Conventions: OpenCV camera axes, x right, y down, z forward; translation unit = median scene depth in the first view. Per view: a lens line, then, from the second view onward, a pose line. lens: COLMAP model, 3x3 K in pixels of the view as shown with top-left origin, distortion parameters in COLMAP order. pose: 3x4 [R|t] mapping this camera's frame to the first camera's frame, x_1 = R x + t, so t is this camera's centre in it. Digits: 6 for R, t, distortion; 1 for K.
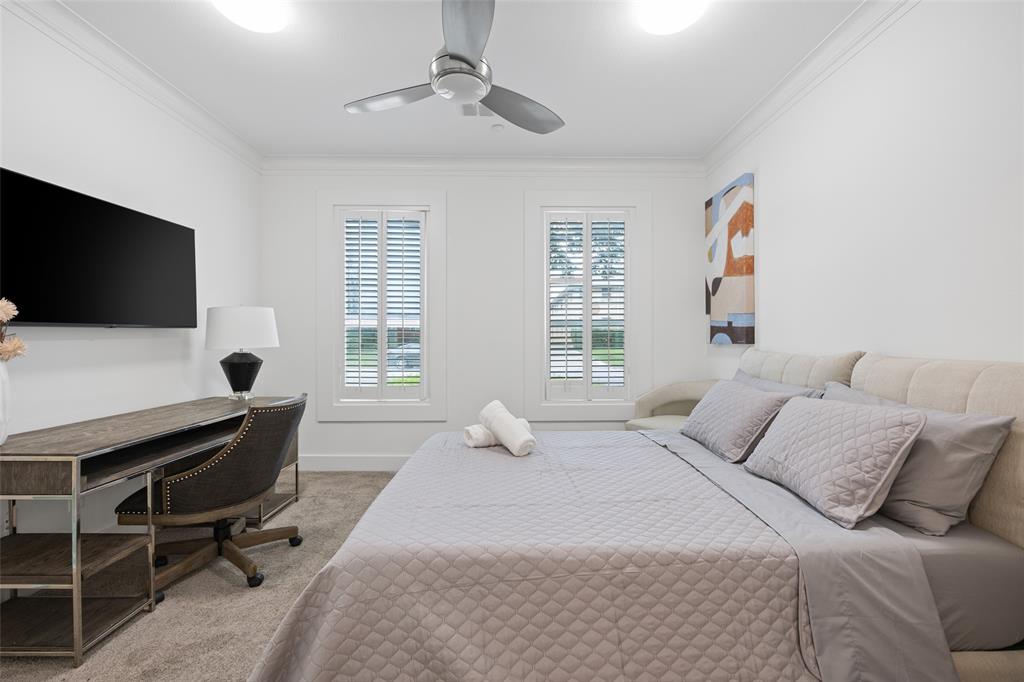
lens RADIAL K [[416.0, 0, 518.0], [0, 416.0, 339.5], [0, 0, 1]] dist [-0.004201, -0.000114]
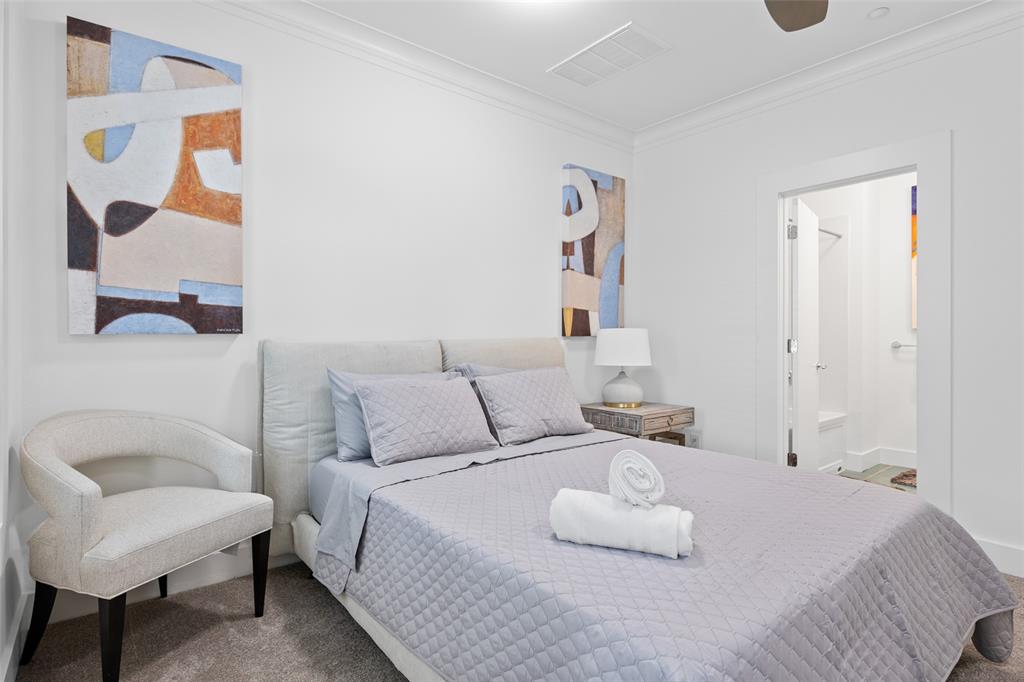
lens RADIAL K [[529.5, 0, 514.9], [0, 529.5, 340.4], [0, 0, 1]] dist [-0.002835, -0.001564]
pose [[-0.624934, -0.010392, 0.780609, -0.331070], [-0.001001, 0.999921, 0.012510, 0.009916], [-0.780677, 0.007037, -0.624895, 1.110506]]
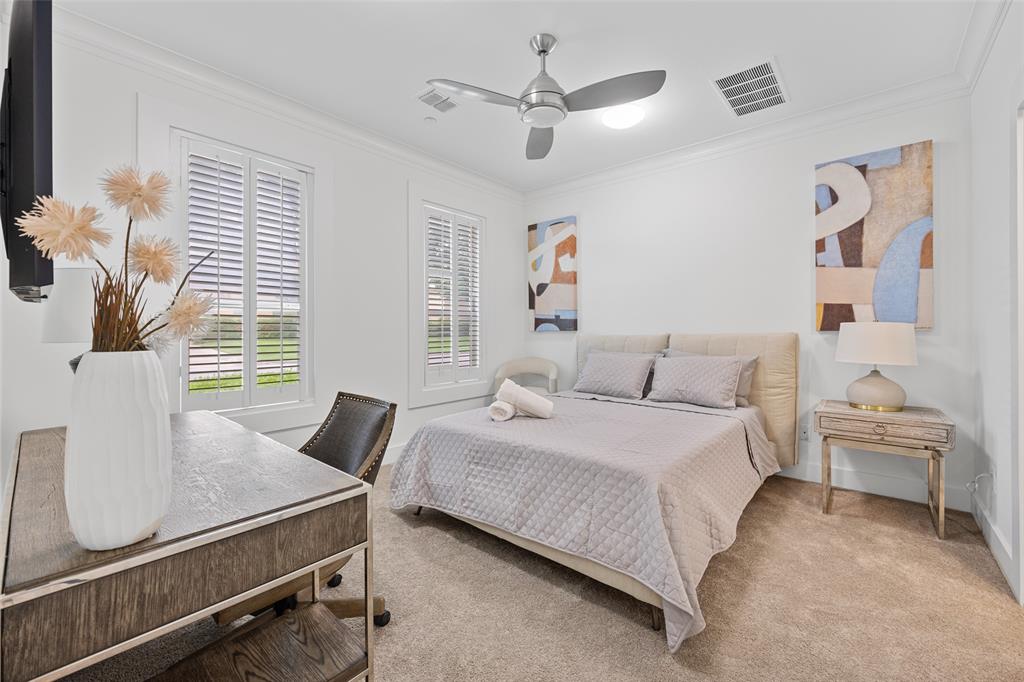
lens RADIAL K [[416.0, 0, 512.5], [0, 416.0, 335.3], [0, 0, 1]] dist [-0.004201, -0.000114]
pose [[0.663966, -0.010429, 0.747690, -0.667168], [0.005935, 0.999945, 0.008678, 0.012416], [-0.747739, -0.001325, 0.663991, 0.166442]]
